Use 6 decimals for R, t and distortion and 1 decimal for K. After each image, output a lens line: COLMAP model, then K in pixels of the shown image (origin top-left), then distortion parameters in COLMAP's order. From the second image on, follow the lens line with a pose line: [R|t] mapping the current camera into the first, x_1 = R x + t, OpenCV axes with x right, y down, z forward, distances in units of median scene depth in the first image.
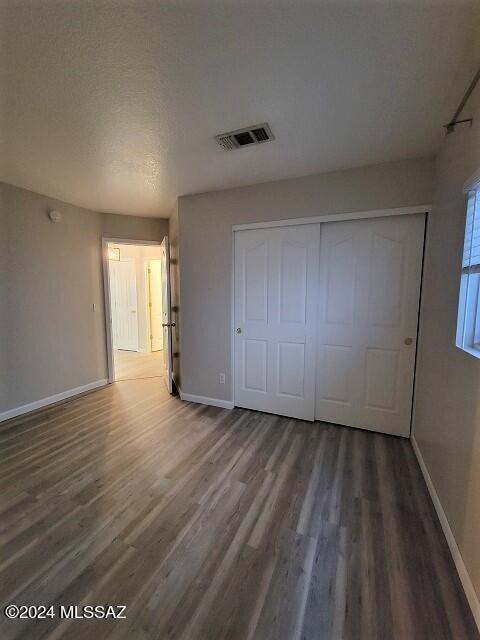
lens RADIAL K [[258.4, 0, 243.5], [0, 258.4, 318.3], [0, 0, 1]] dist [-0.001795, -0.000429]
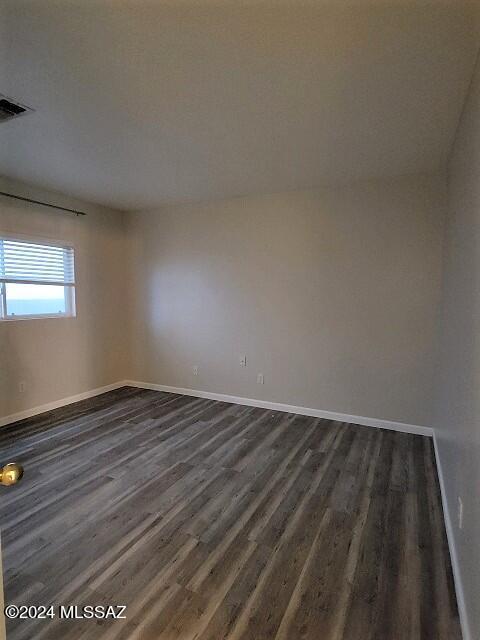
lens RADIAL K [[346.2, 0, 242.5], [0, 346.2, 318.3], [0, 0, 1]] dist [0.001867, -0.000907]
pose [[-0.998522, -0.013818, 0.052572, -1.056255], [-0.004978, 0.986331, 0.164698, -0.253733], [-0.054129, 0.164193, -0.984942, 2.678402]]
